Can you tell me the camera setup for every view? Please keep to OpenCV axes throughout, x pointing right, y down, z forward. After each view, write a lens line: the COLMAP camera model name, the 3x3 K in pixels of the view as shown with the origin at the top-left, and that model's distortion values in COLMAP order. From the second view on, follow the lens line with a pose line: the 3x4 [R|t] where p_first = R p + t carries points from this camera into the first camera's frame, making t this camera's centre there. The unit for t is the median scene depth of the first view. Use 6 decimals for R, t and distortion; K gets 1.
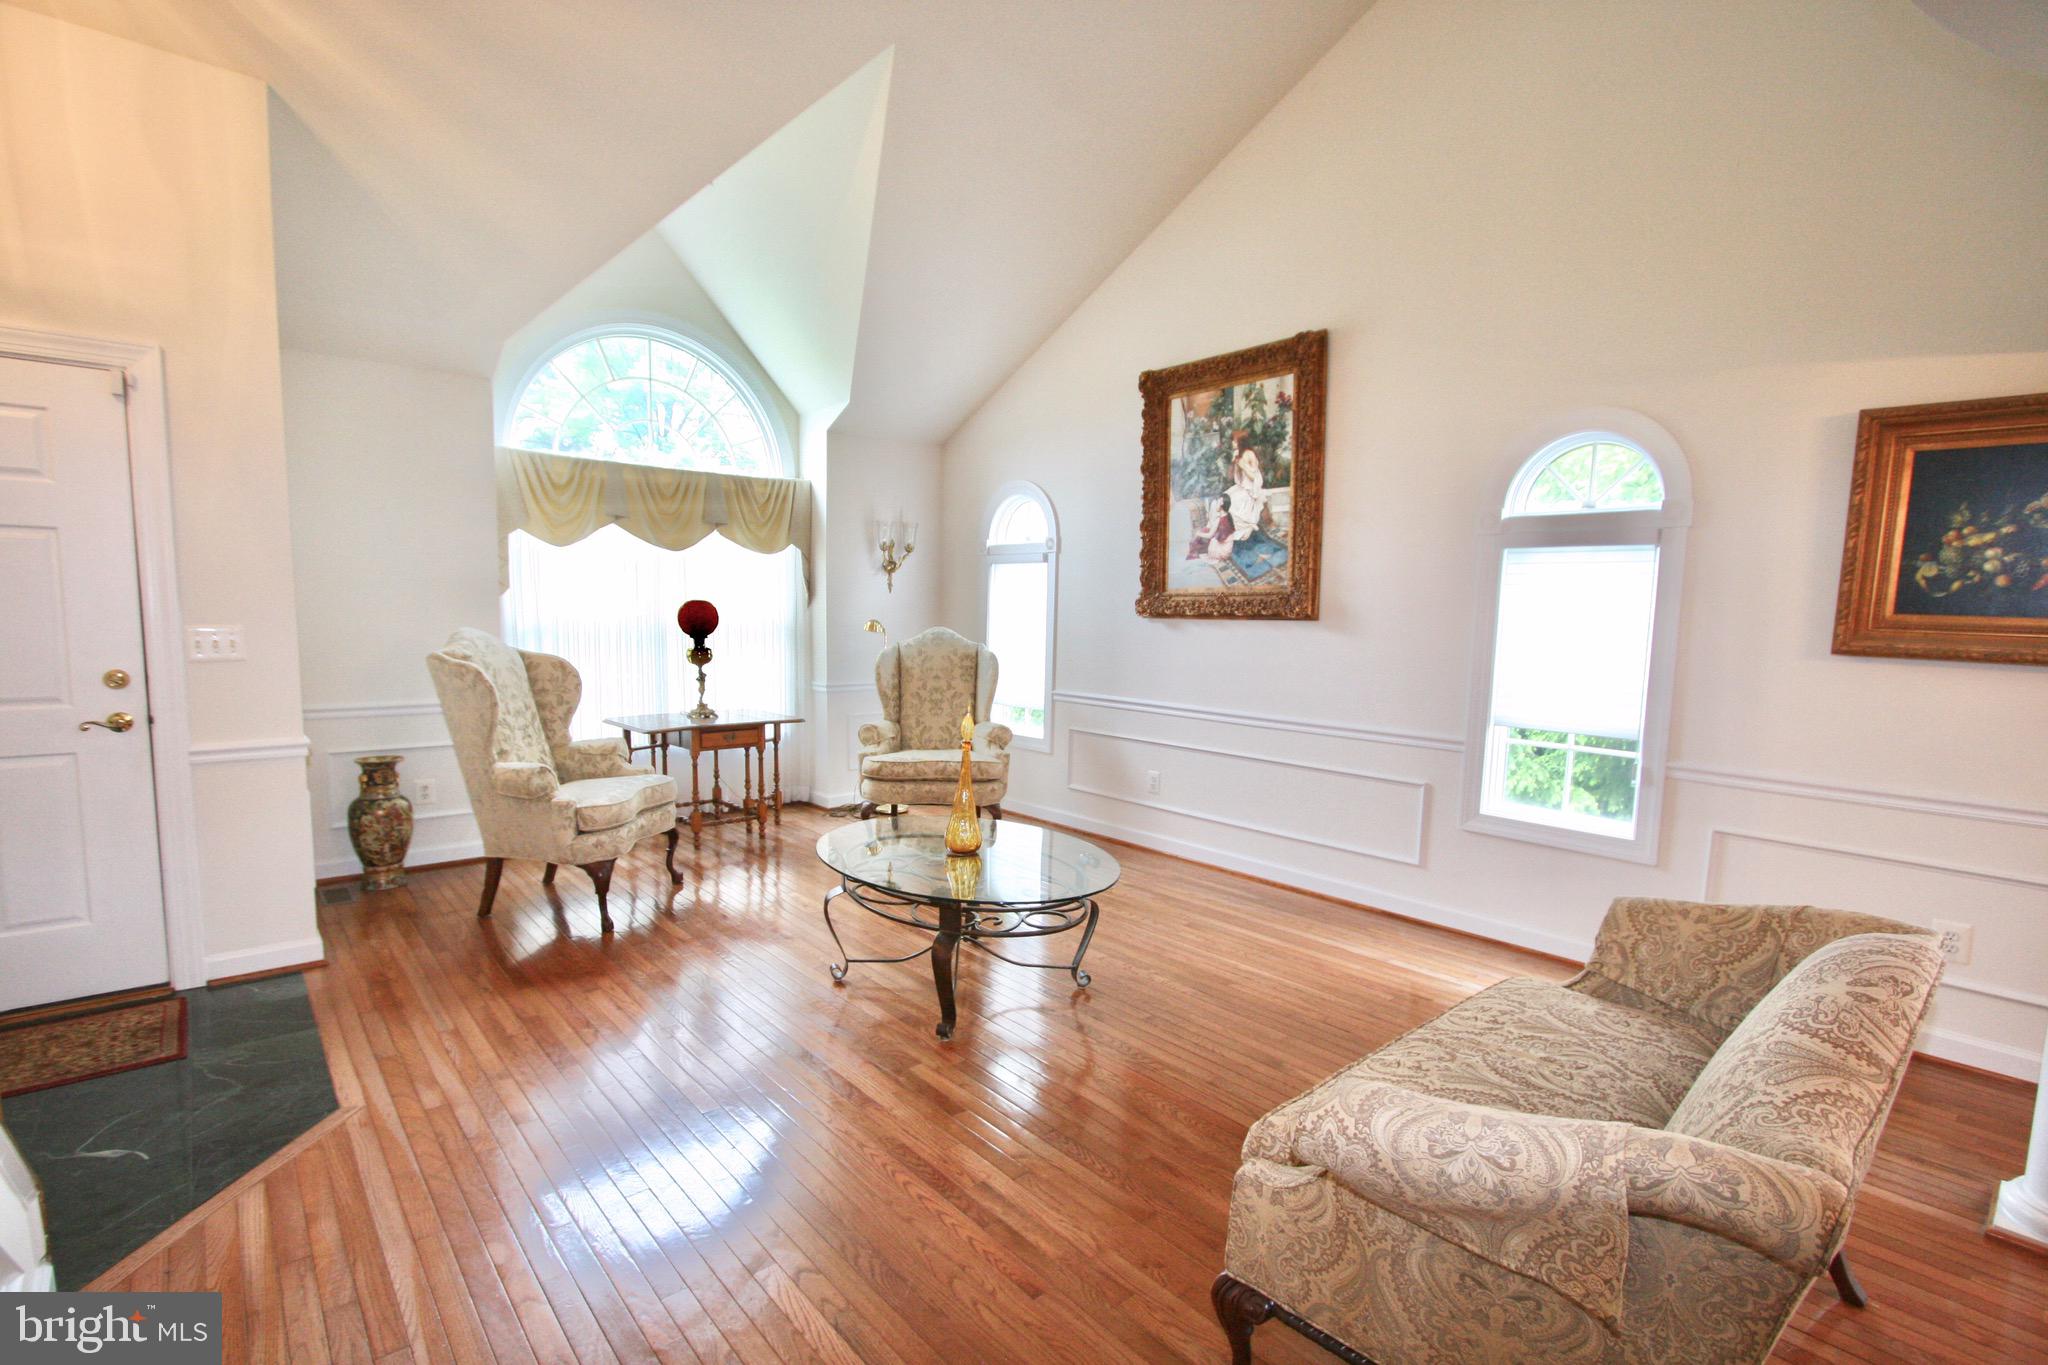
lens RADIAL K [[948.5, 0, 1009.3], [0, 948.5, 707.2], [0, 0, 1]] dist [-0.017668, 0.002052]
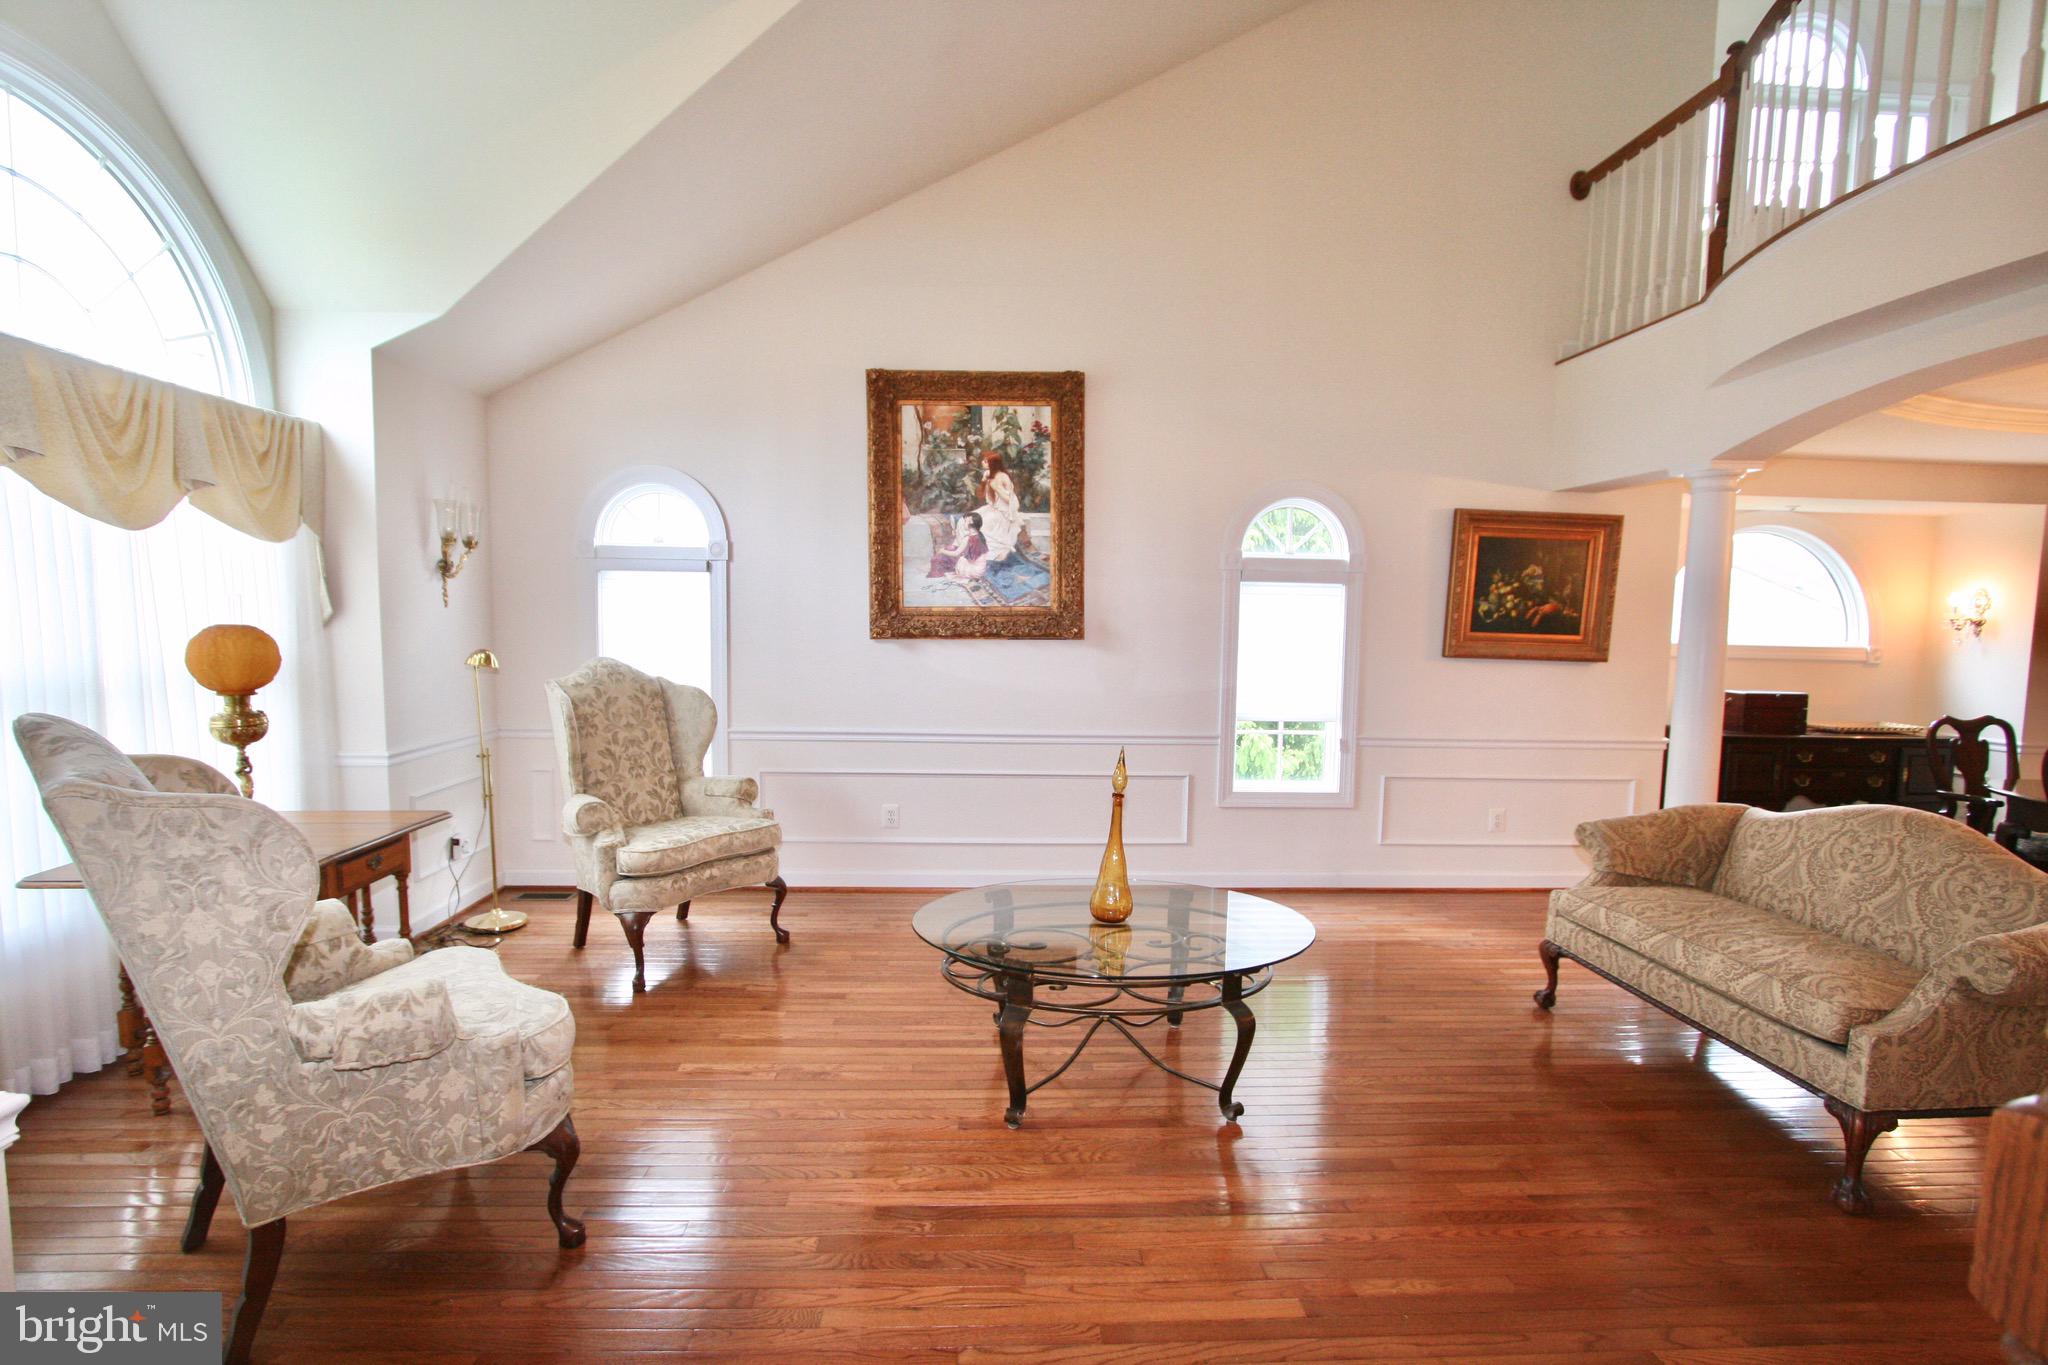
lens RADIAL K [[948.7, 0, 1007.2], [0, 948.7, 709.6], [0, 0, 1]] dist [-0.017185, 0.002294]
pose [[0.616899, -0.083282, 0.782623, -0.551105], [0.078664, 0.995931, 0.043974, -0.061995], [-0.783101, 0.034437, 0.620940, 0.370096]]
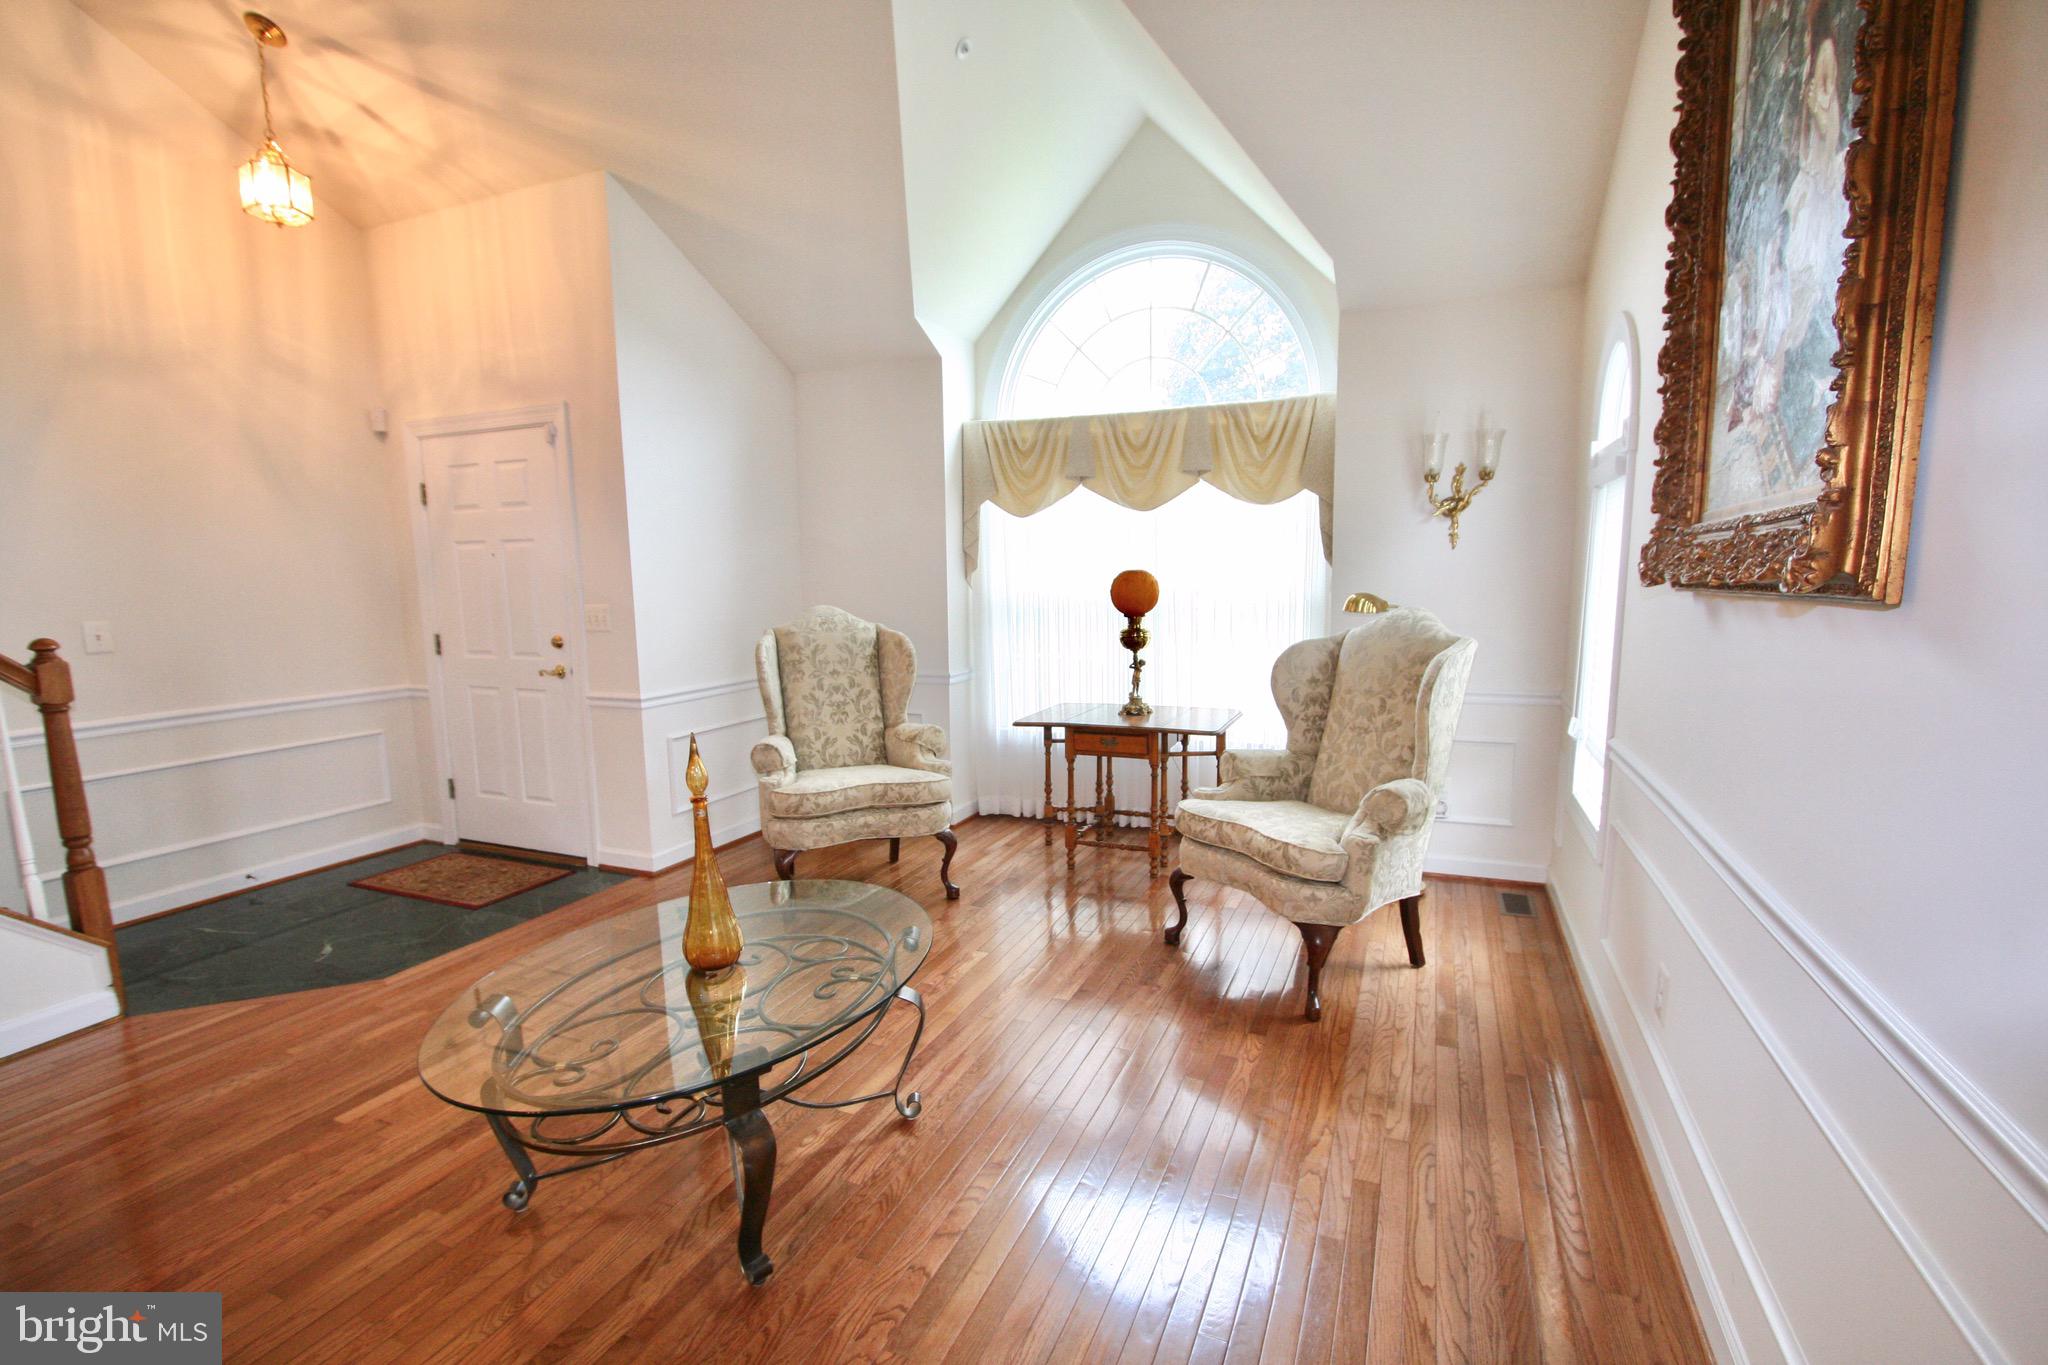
lens RADIAL K [[948.7, 0, 1026.8], [0, 948.7, 722.1], [0, 0, 1]] dist [-0.017185, 0.002294]
pose [[0.433917, 0.098838, -0.895515, 0.431948], [-0.073534, 0.994533, 0.074136, -0.042741], [0.897947, 0.033682, 0.438813, 0.647003]]
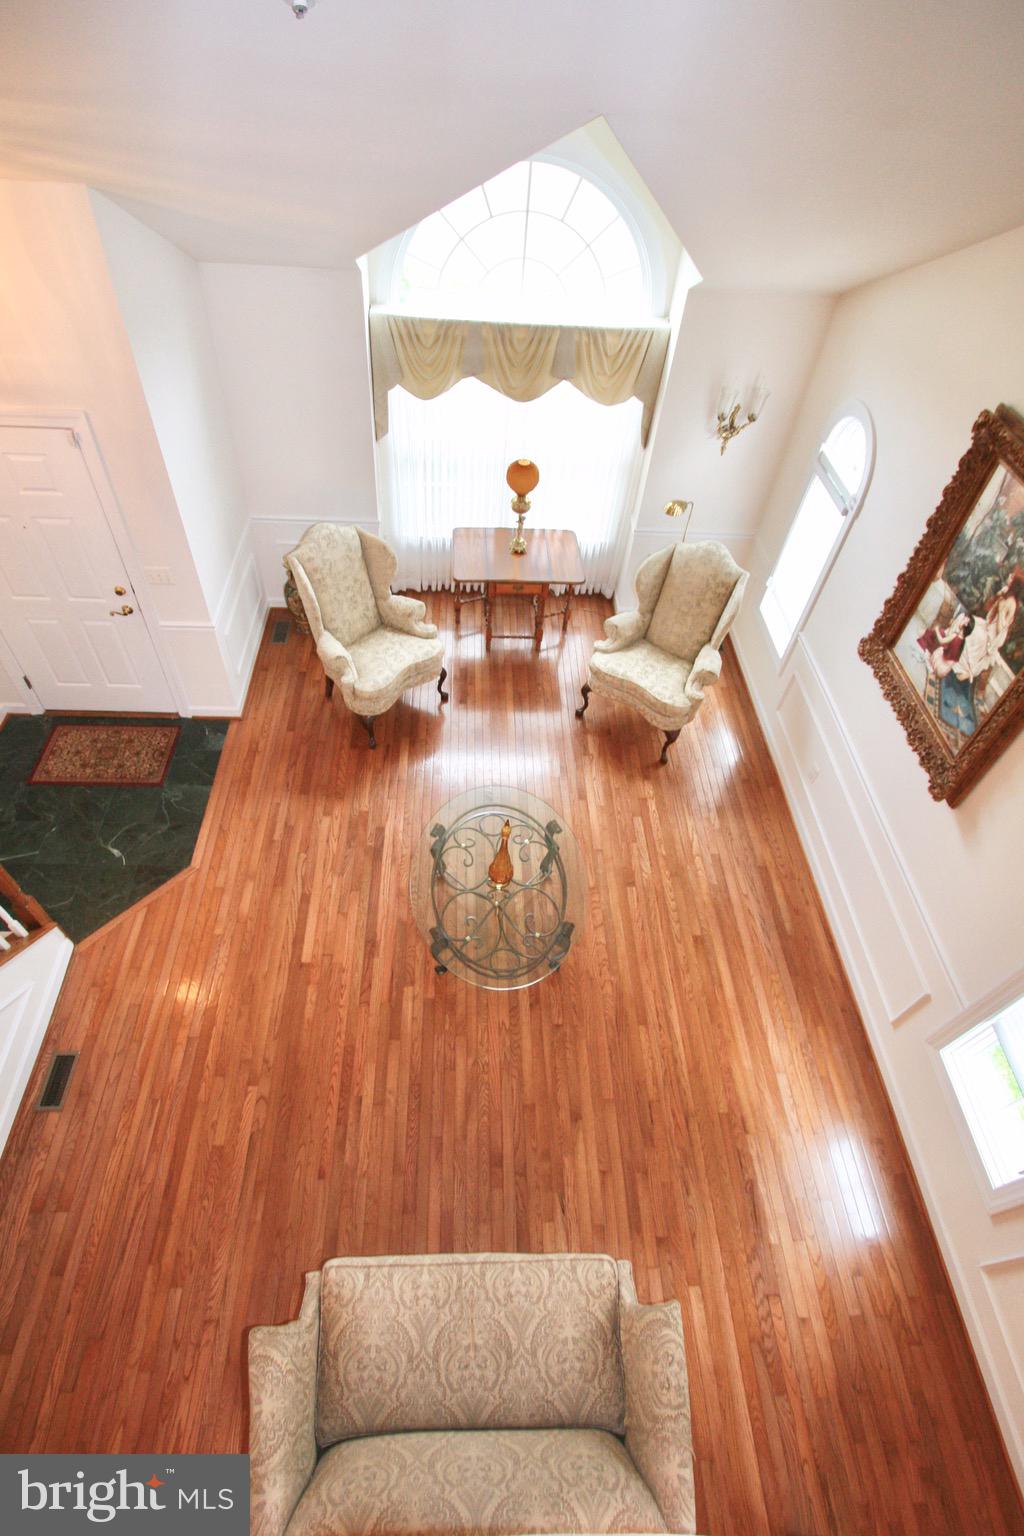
lens RADIAL K [[750.1, 0, 492.5], [0, 750.1, 760.3], [0, 0, 1]] dist [-0.014103, 0.000847]
pose [[0.772140, 0.495524, -0.397815, 0.226800], [-0.105409, 0.717238, 0.688809, -0.558706], [0.626649, -0.489924, 0.606041, 0.259930]]
